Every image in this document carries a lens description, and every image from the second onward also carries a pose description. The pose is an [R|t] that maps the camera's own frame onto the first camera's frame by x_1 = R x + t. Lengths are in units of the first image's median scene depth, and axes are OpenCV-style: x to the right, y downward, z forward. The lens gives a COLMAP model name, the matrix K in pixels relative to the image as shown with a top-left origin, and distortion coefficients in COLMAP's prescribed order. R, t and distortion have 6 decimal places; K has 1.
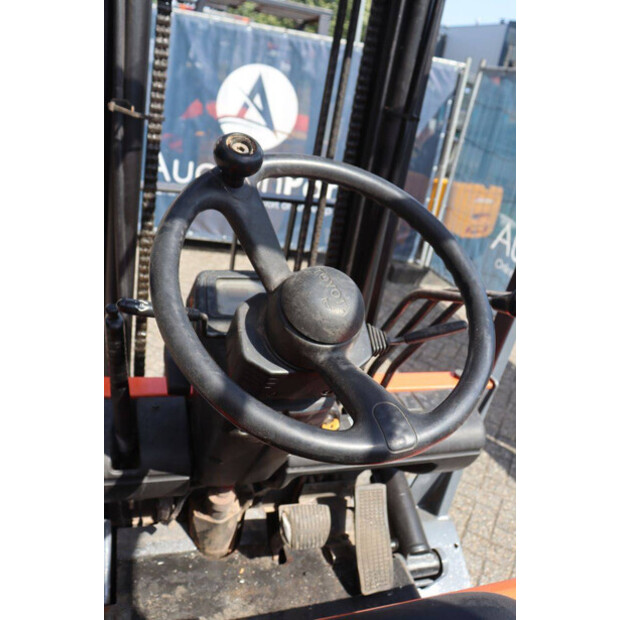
lens RADIAL K [[535.8, 0, 310.0], [0, 535.8, 310.0], [0, 0, 1]] dist [-0.146493, 0.144106]
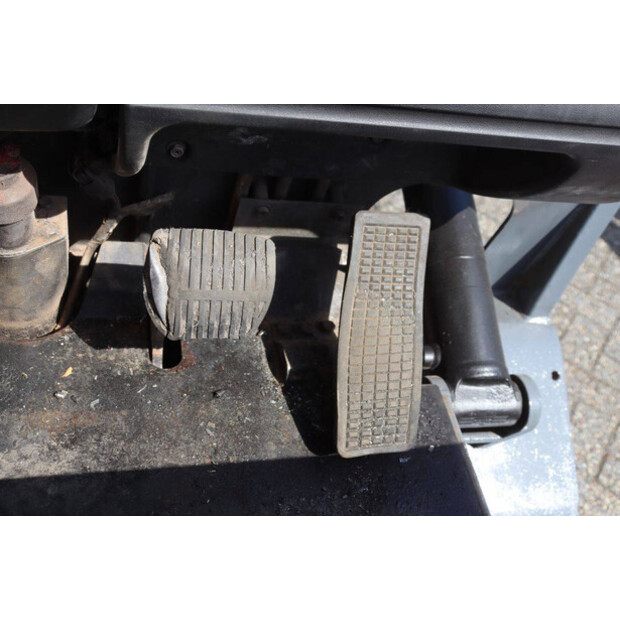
lens RADIAL K [[714.7, 0, 310.0], [0, 714.7, 310.0], [0, 0, 1]] dist [-0.025907, 0.011994]
pose [[0.993243, 0.110373, -0.035859, 0.073893], [-0.090041, 0.927857, 0.361904, 0.195589], [0.073216, -0.356230, 0.931525, 0.425869]]
